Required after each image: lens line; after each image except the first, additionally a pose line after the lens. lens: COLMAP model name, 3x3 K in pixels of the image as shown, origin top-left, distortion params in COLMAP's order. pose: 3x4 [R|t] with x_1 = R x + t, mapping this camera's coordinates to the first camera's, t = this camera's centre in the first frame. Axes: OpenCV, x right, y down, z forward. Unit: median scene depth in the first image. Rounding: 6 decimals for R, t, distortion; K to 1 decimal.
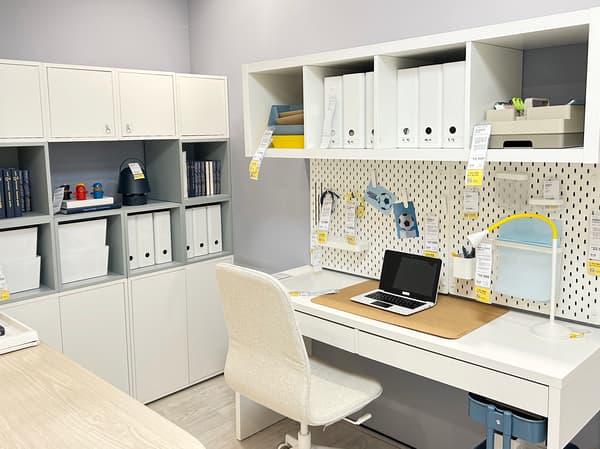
lens RADIAL K [[534.5, 0, 284.9], [0, 534.5, 208.2], [0, 0, 1]] dist [-0.002887, -0.009153]
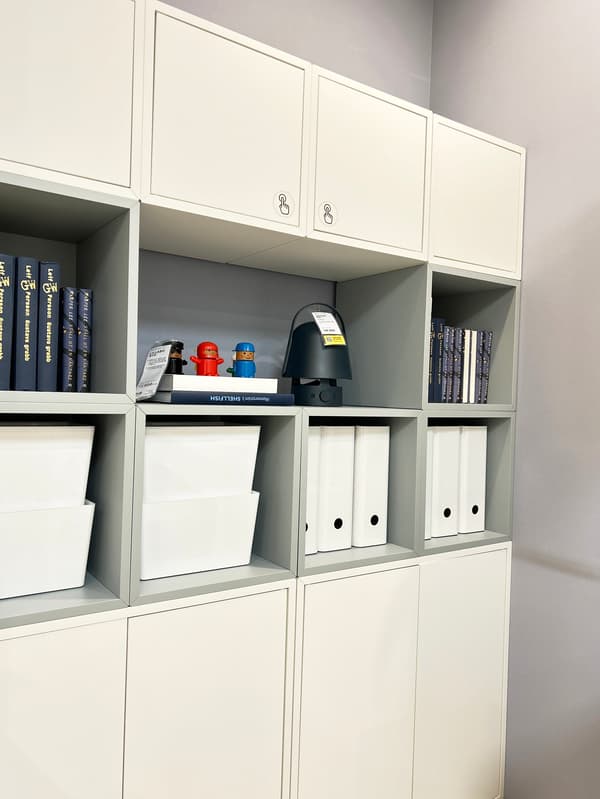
lens RADIAL K [[611.5, 0, 300.0], [0, 611.5, 399.5], [0, 0, 1]] dist [0.088499, -0.001149]
pose [[0.981186, 0.049228, -0.186681, -0.203061], [-0.072364, 0.990228, -0.119218, 0.050673], [0.178988, 0.130484, 0.975160, 0.507820]]
